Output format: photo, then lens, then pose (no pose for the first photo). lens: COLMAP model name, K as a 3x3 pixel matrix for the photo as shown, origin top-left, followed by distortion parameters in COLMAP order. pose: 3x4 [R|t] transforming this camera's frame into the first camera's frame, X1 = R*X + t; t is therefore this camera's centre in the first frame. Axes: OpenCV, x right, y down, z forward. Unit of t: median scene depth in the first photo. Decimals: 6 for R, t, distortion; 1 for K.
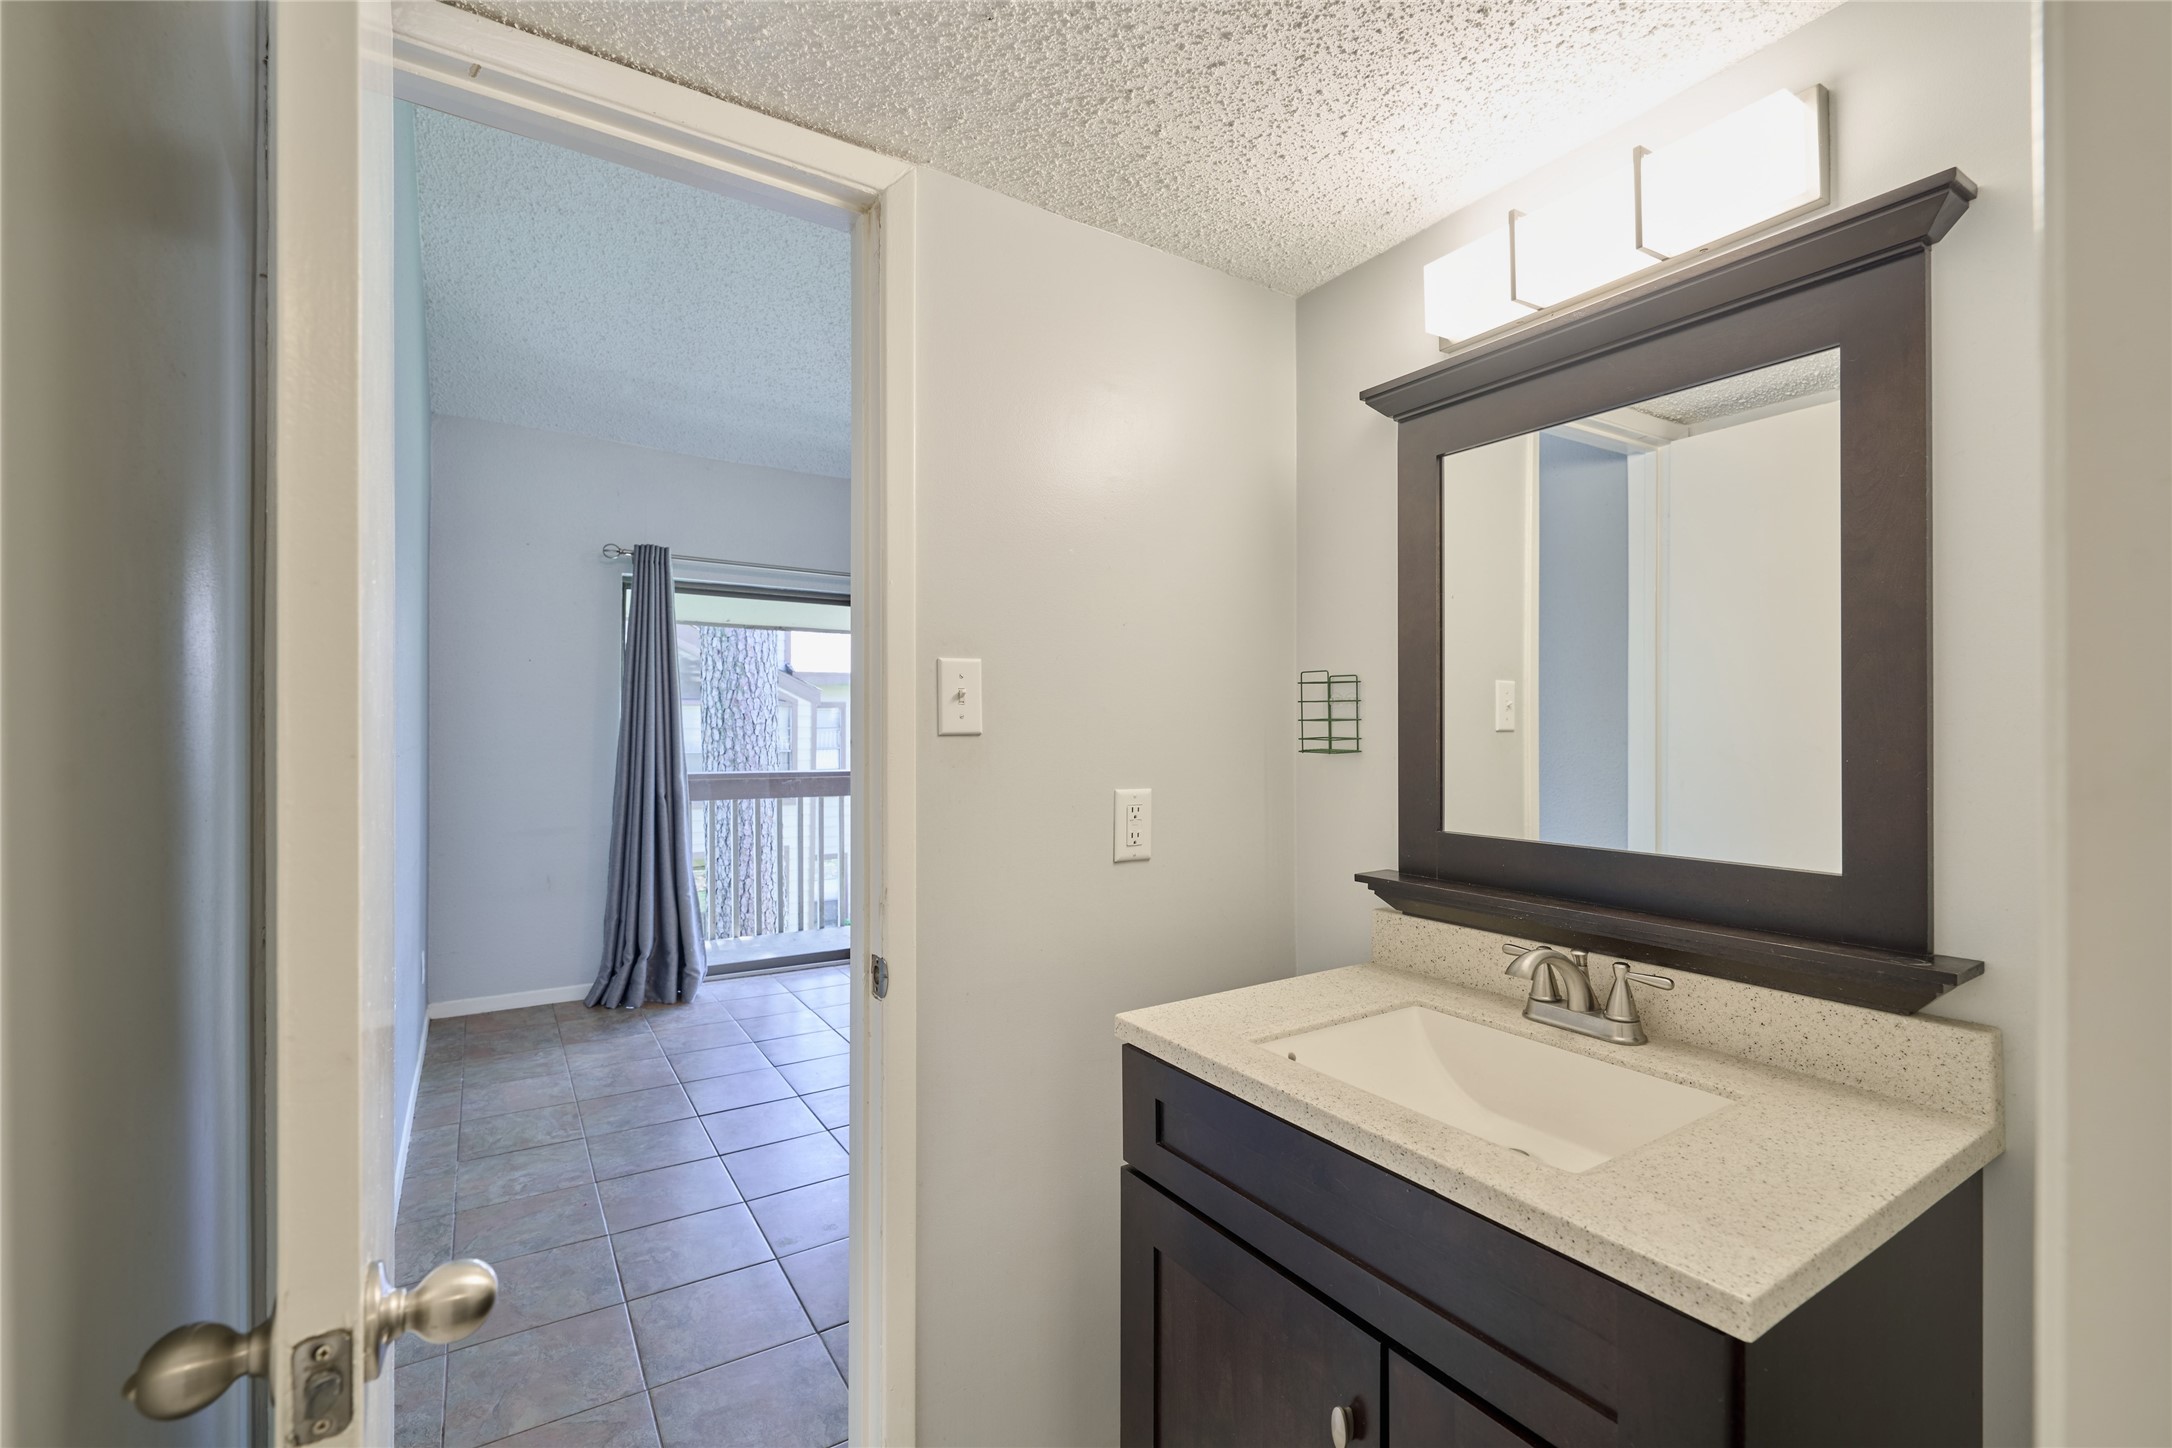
lens RADIAL K [[980.1, 0, 1090.1], [0, 980.1, 719.9], [0, 0, 1]] dist [0.000043, -0.000327]
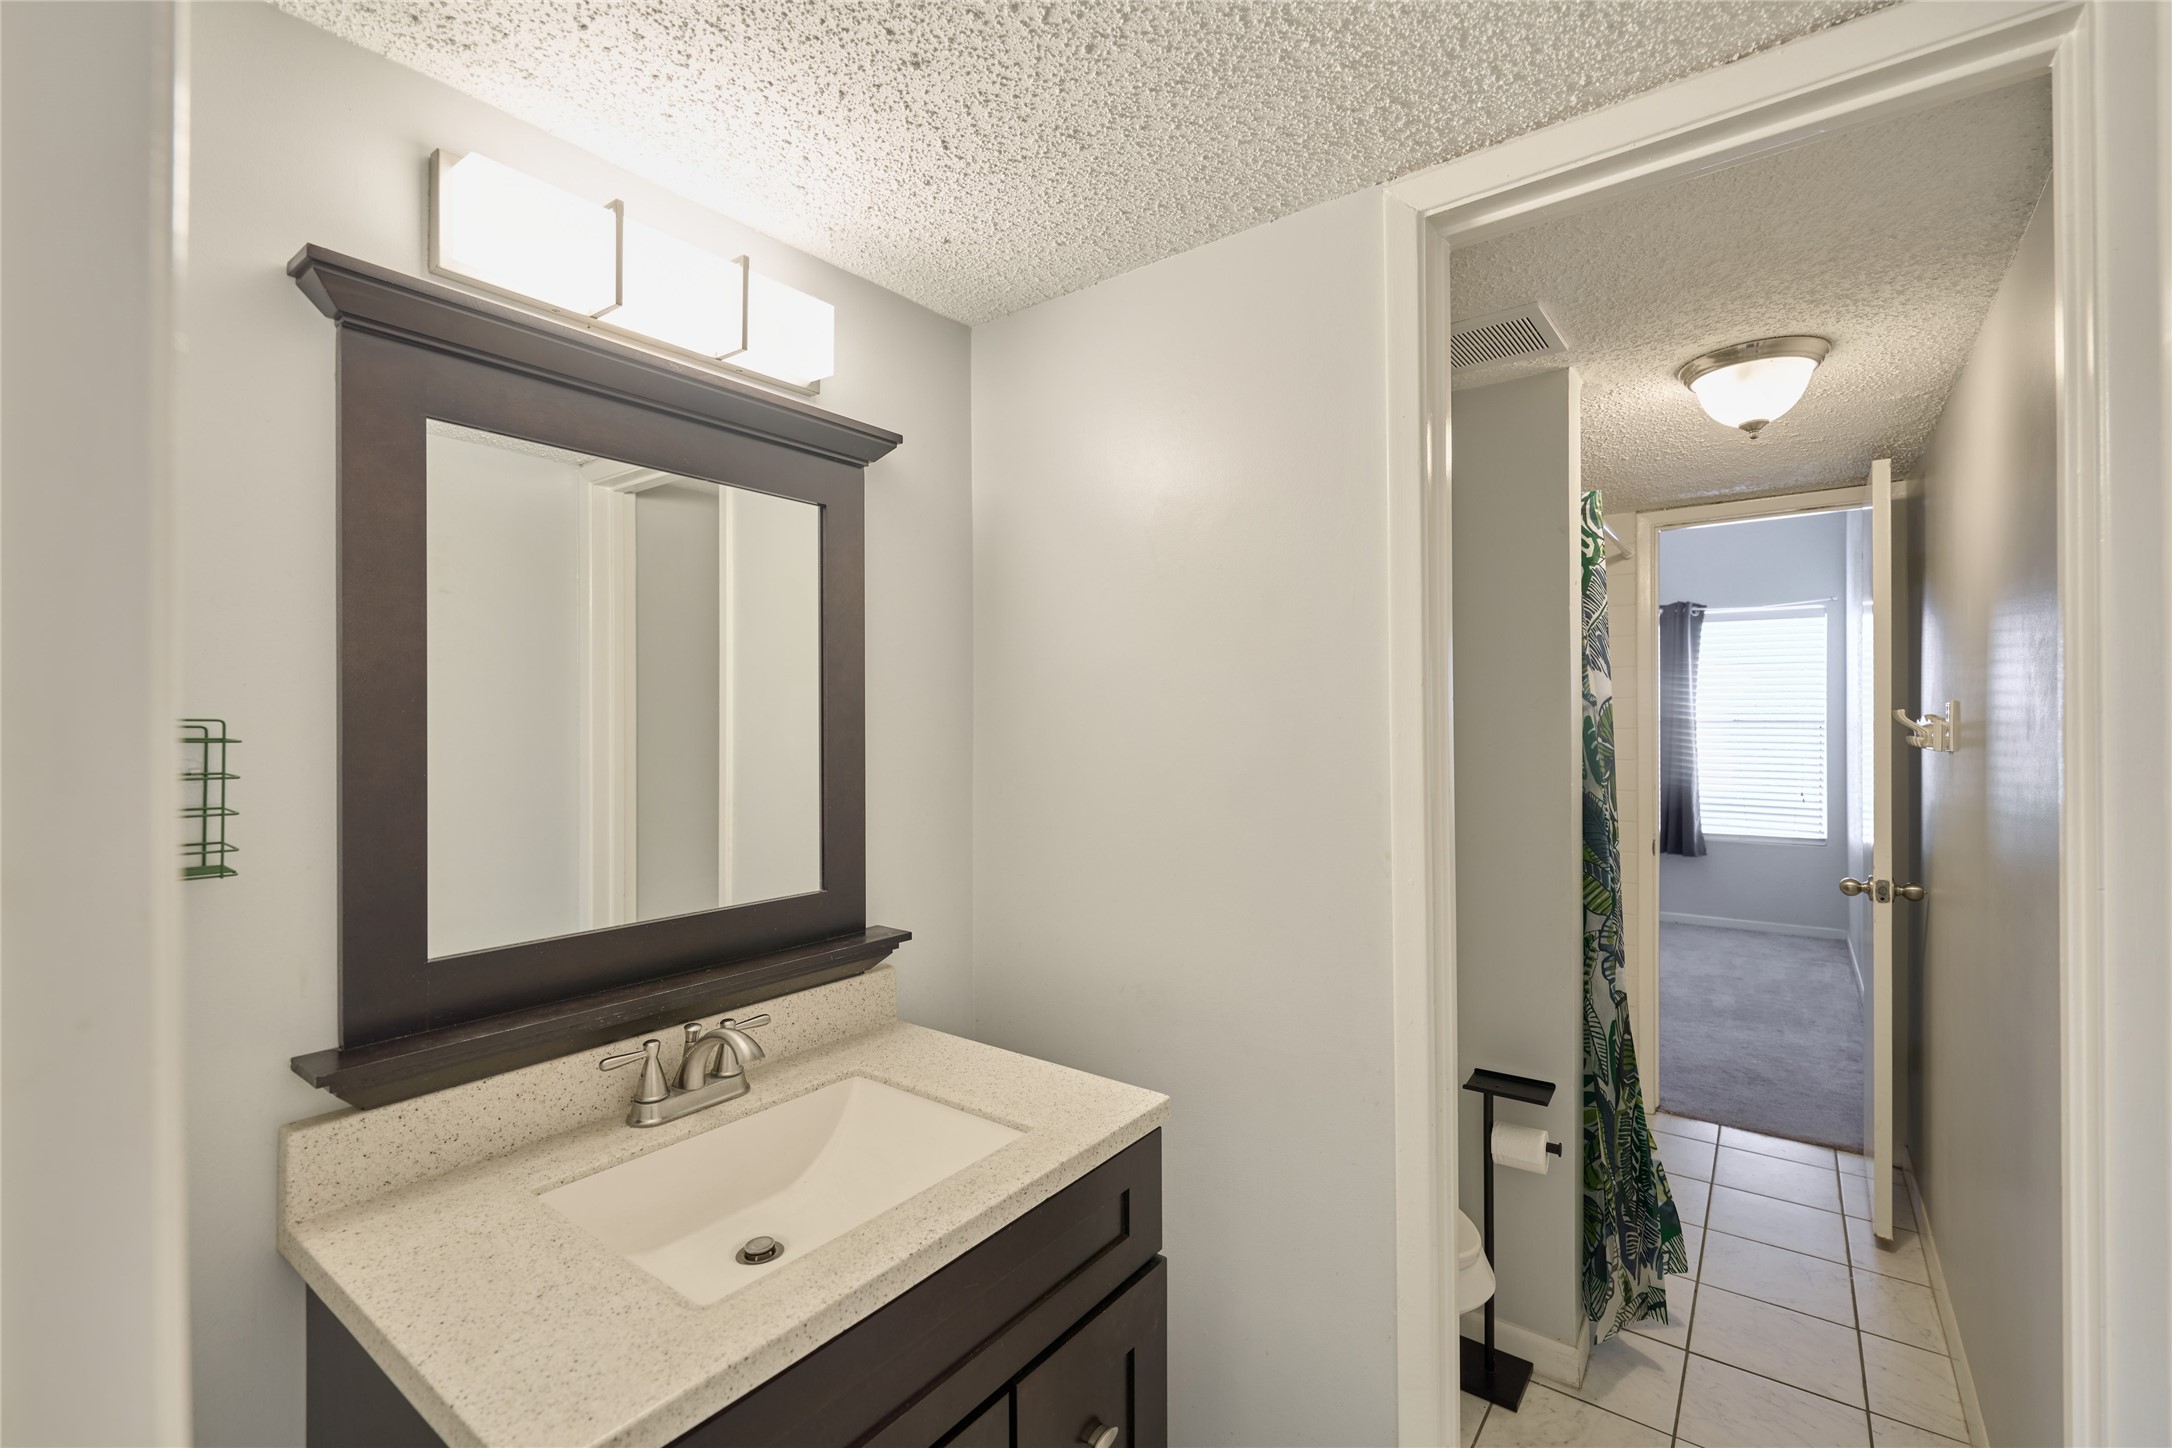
lens RADIAL K [[952.3, 0, 1079.3], [0, 952.3, 720.2], [0, 0, 1]] dist [0.000871, 0.000924]
pose [[-0.356256, 0.007791, 0.934356, -0.531986], [0.001523, 0.999969, -0.007758, -0.061152], [-0.934387, -0.001341, -0.356257, 0.993833]]
